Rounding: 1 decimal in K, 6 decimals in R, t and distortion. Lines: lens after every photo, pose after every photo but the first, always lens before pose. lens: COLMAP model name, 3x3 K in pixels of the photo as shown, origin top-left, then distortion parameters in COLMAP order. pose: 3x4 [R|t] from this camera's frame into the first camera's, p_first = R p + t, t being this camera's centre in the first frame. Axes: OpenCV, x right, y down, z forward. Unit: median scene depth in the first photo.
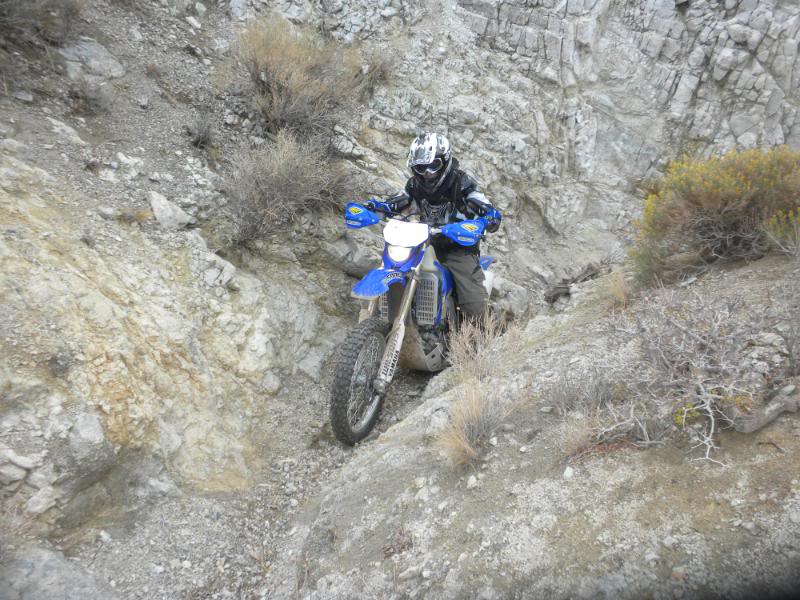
lens RADIAL K [[798.6, 0, 400.0], [0, 798.6, 300.0], [0, 0, 1]] dist [0.005293, -0.019616]
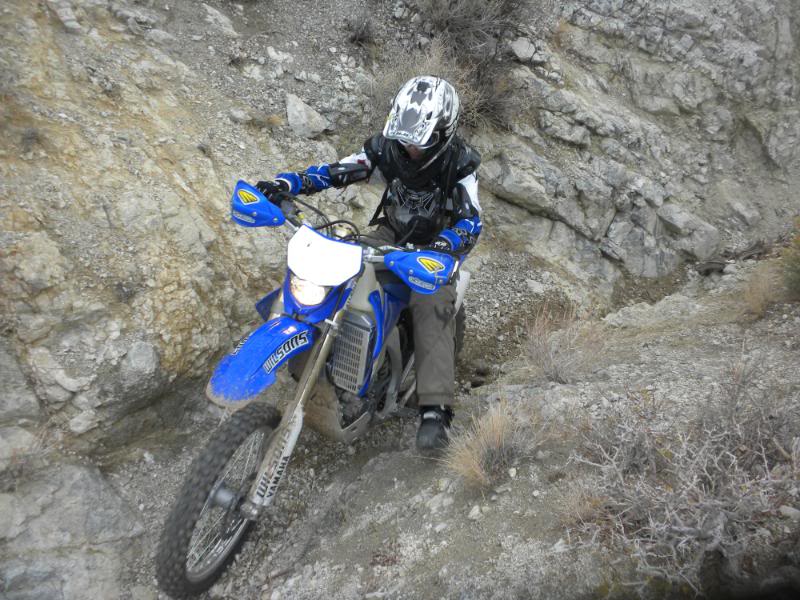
lens RADIAL K [[798.6, 0, 400.0], [0, 798.6, 300.0], [0, 0, 1]] dist [0.005293, -0.019616]
pose [[0.945775, 0.187367, -0.265334, 0.125721], [-0.136822, 0.970659, 0.197738, -0.108624], [0.294599, -0.150712, 0.943662, 0.088990]]
